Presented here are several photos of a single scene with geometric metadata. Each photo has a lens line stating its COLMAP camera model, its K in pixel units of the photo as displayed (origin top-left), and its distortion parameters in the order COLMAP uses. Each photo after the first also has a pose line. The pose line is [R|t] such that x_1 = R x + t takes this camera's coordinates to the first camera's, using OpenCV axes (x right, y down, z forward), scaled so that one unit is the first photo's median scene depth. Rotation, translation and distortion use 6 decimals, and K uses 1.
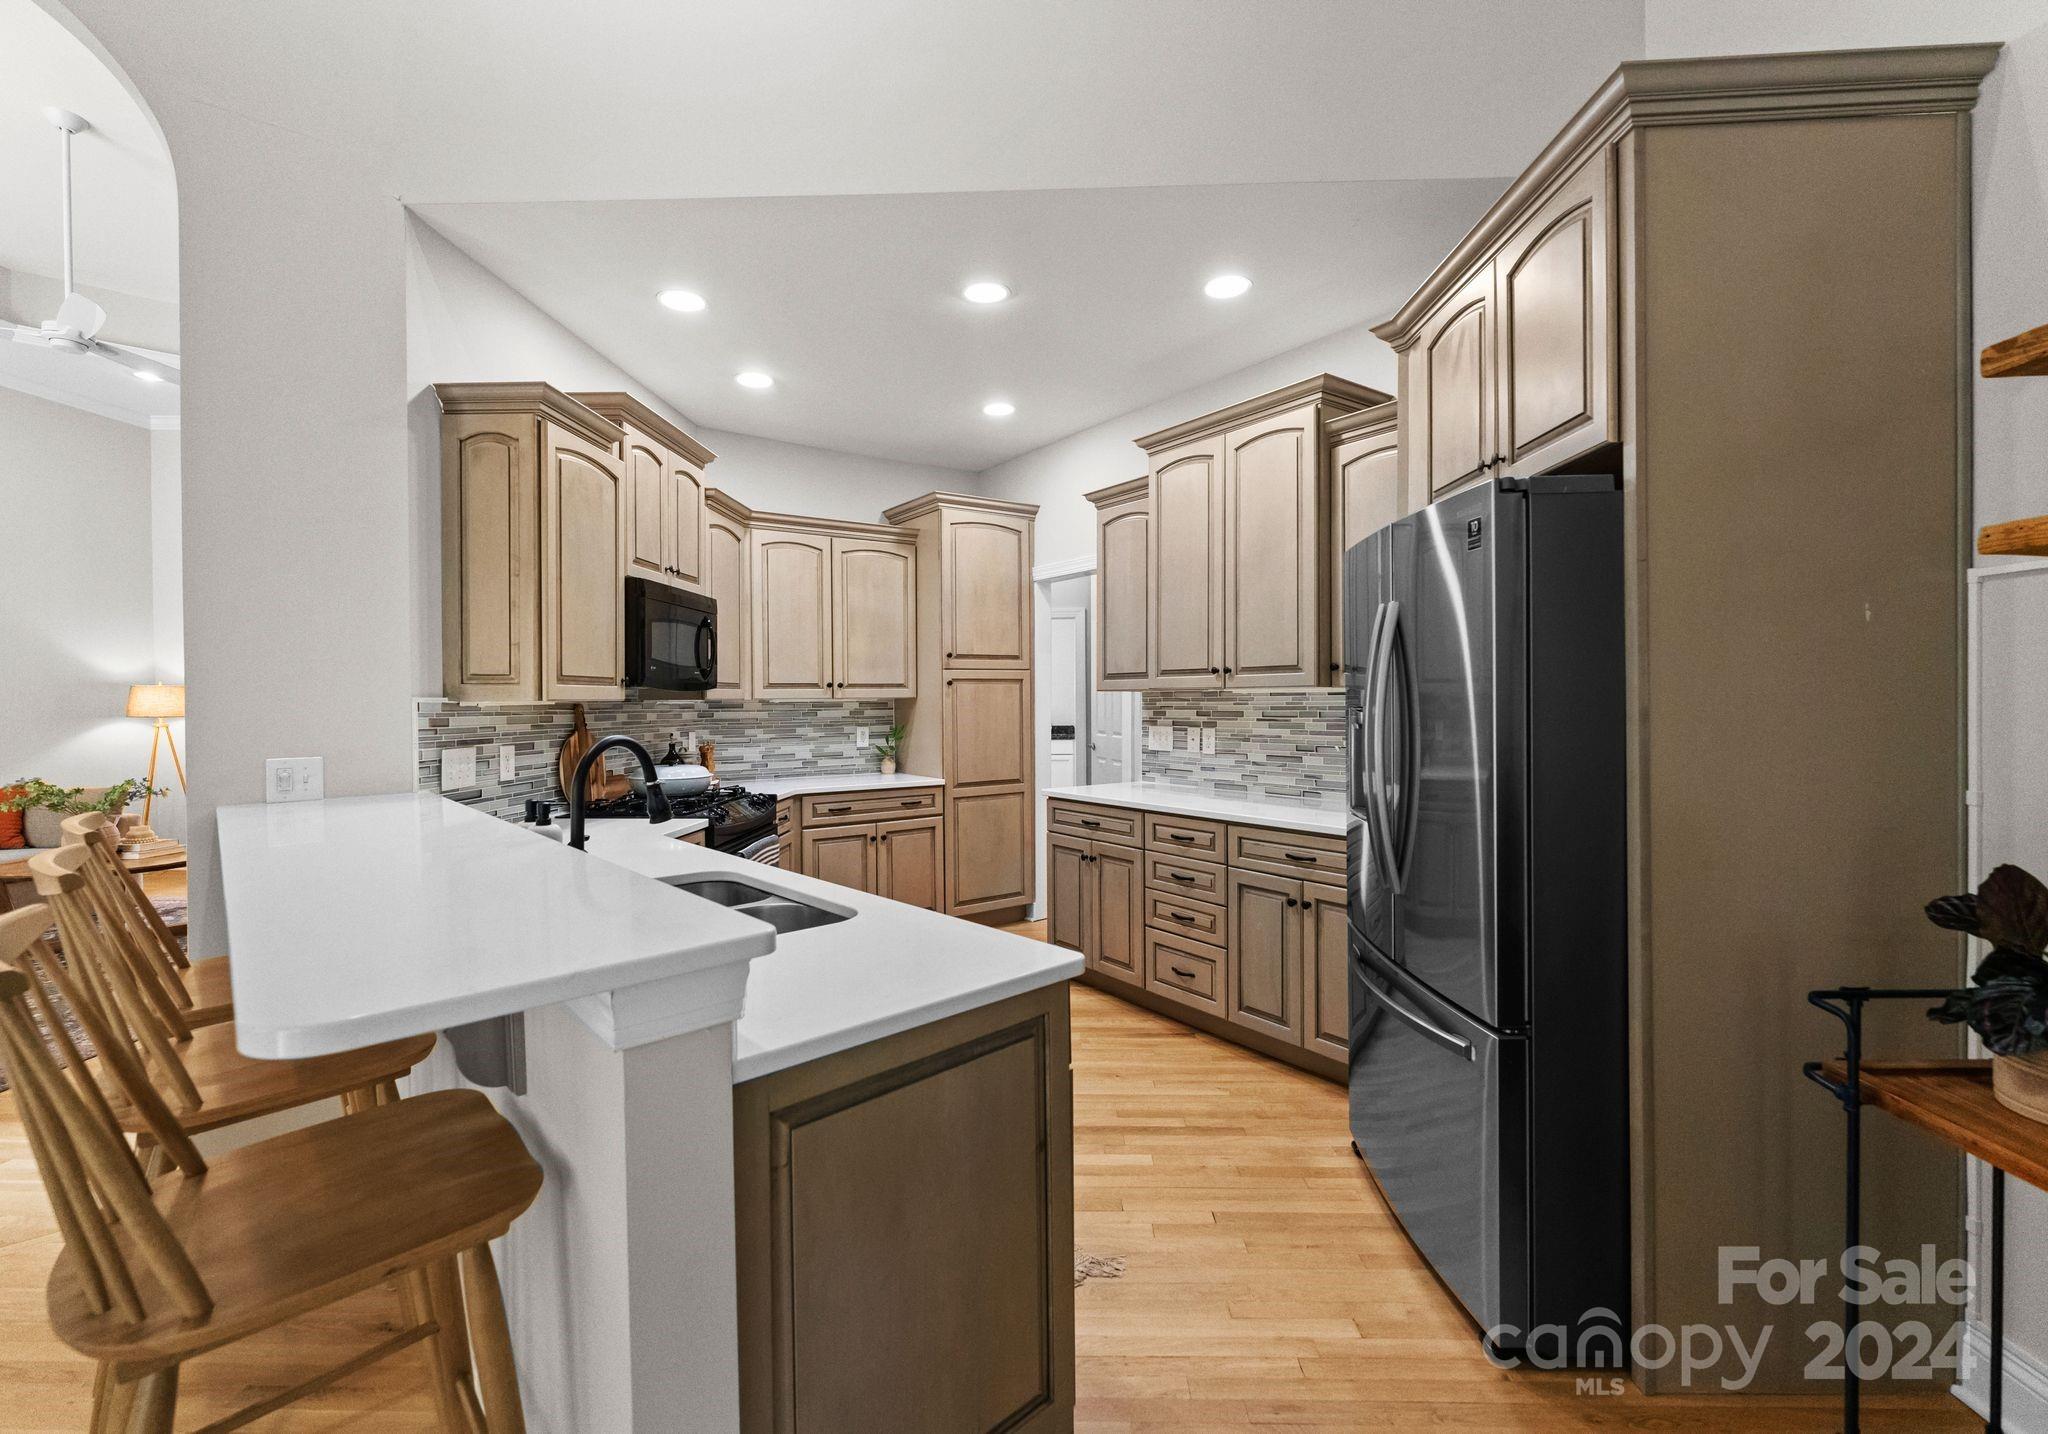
lens RADIAL K [[899.8, 0, 1032.5], [0, 899.8, 699.8], [0, 0, 1]] dist [0.000033, -0.000389]
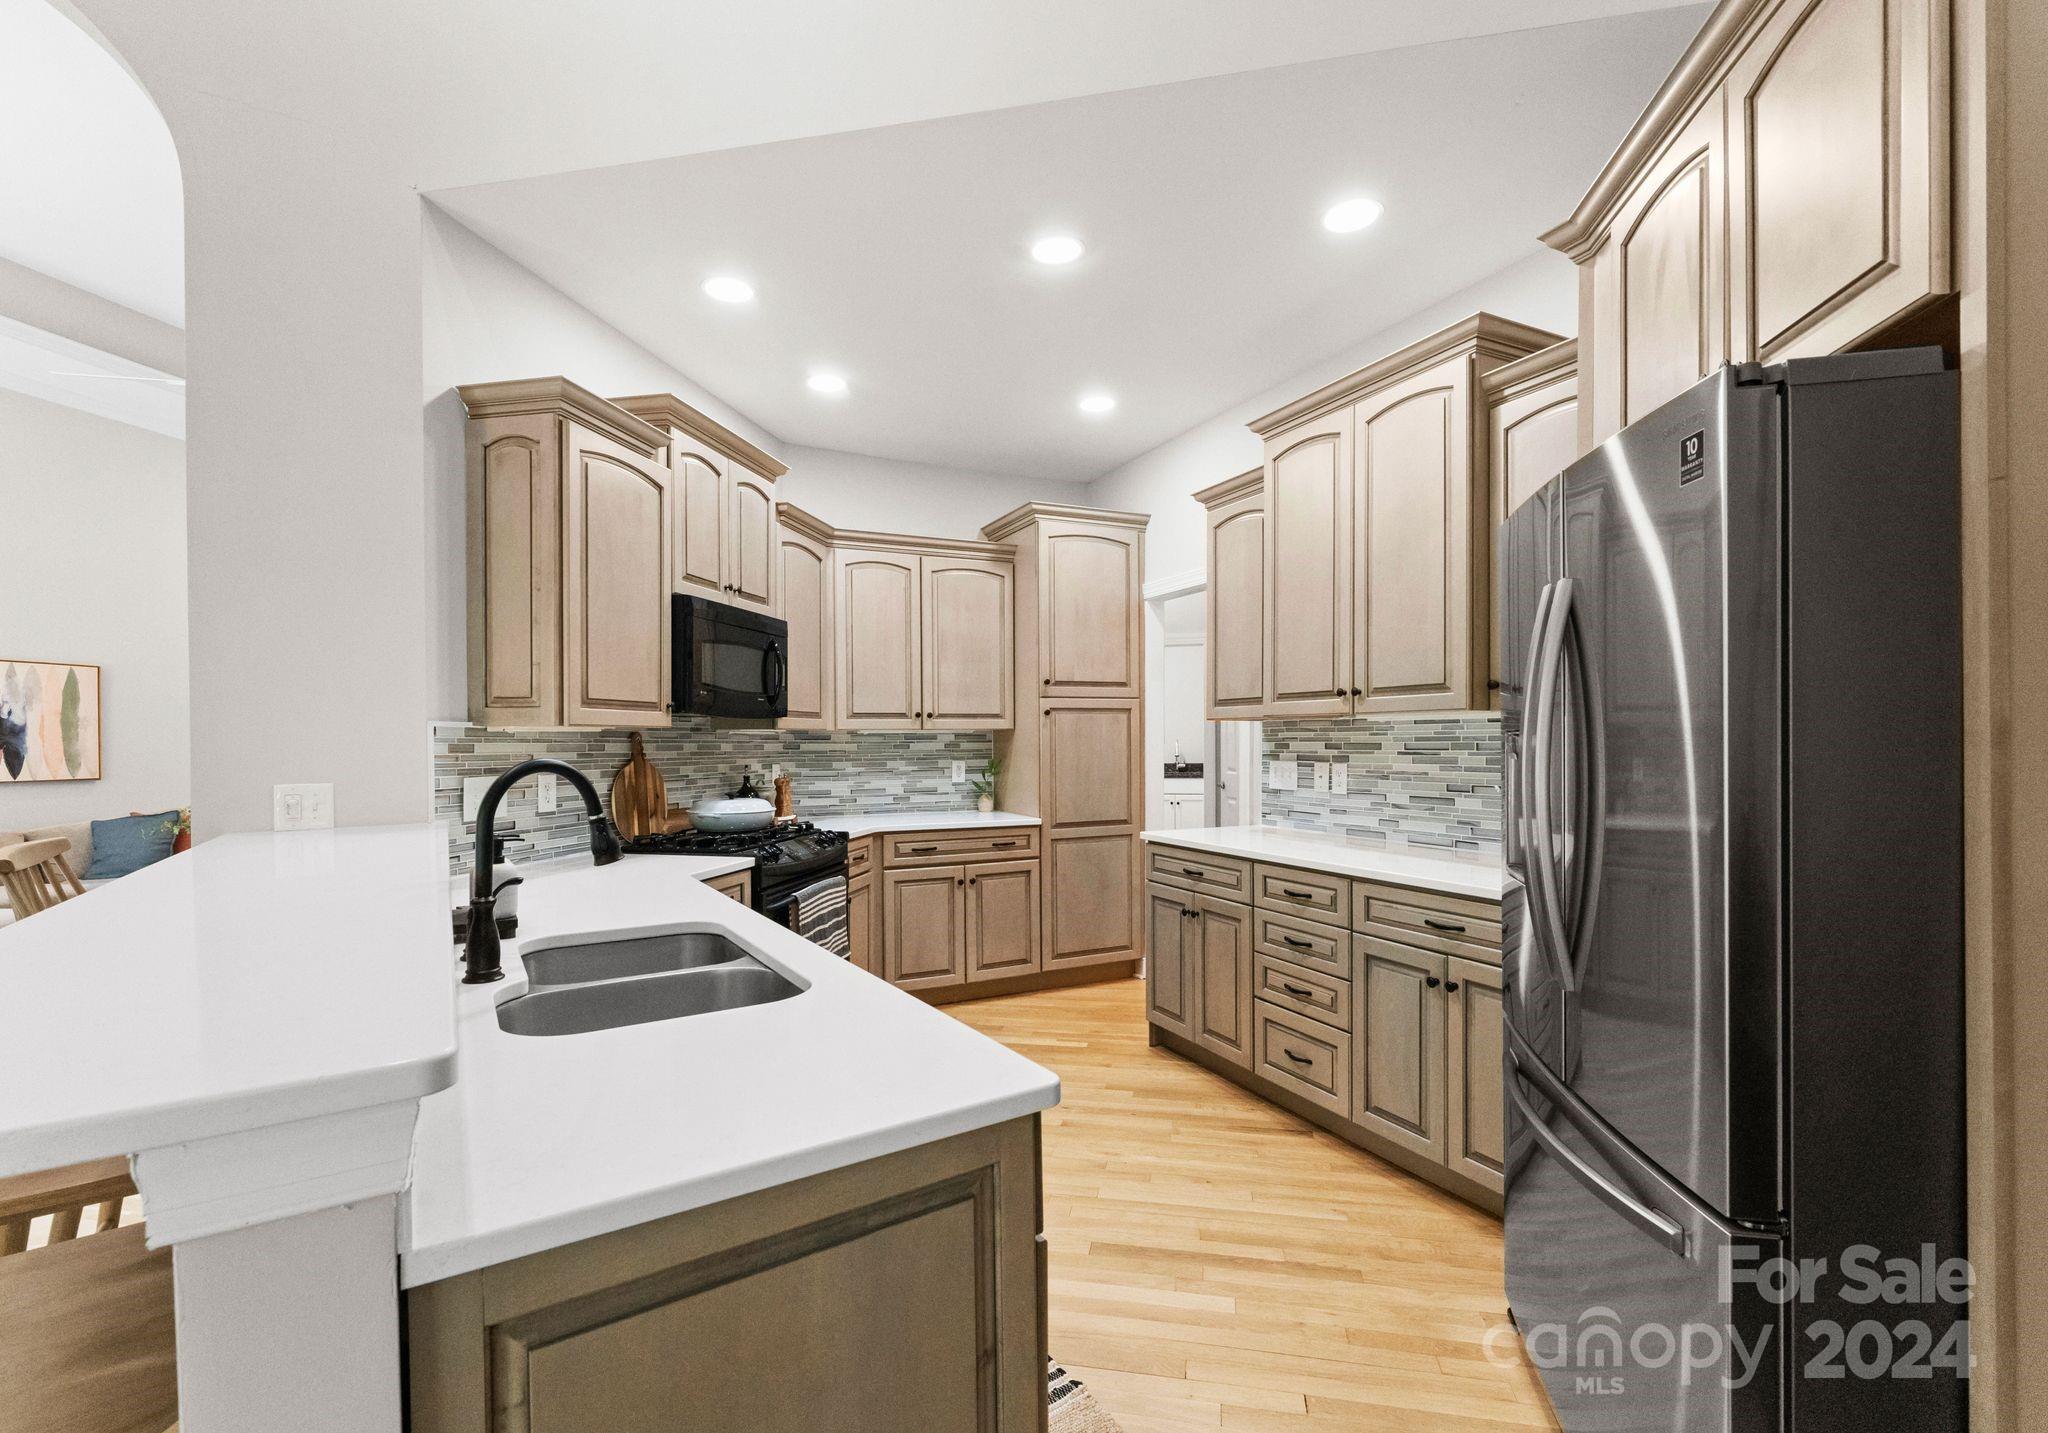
lens RADIAL K [[907.4, 0, 1028.6], [0, 907.4, 739.0], [0, 0, 1]] dist [-0.000717, 0.000037]
pose [[0.985196, 0.002148, -0.171421, 0.057318], [-0.002099, 0.999998, 0.000467, 0.009493], [0.171421, -0.000100, 0.985198, 0.118619]]
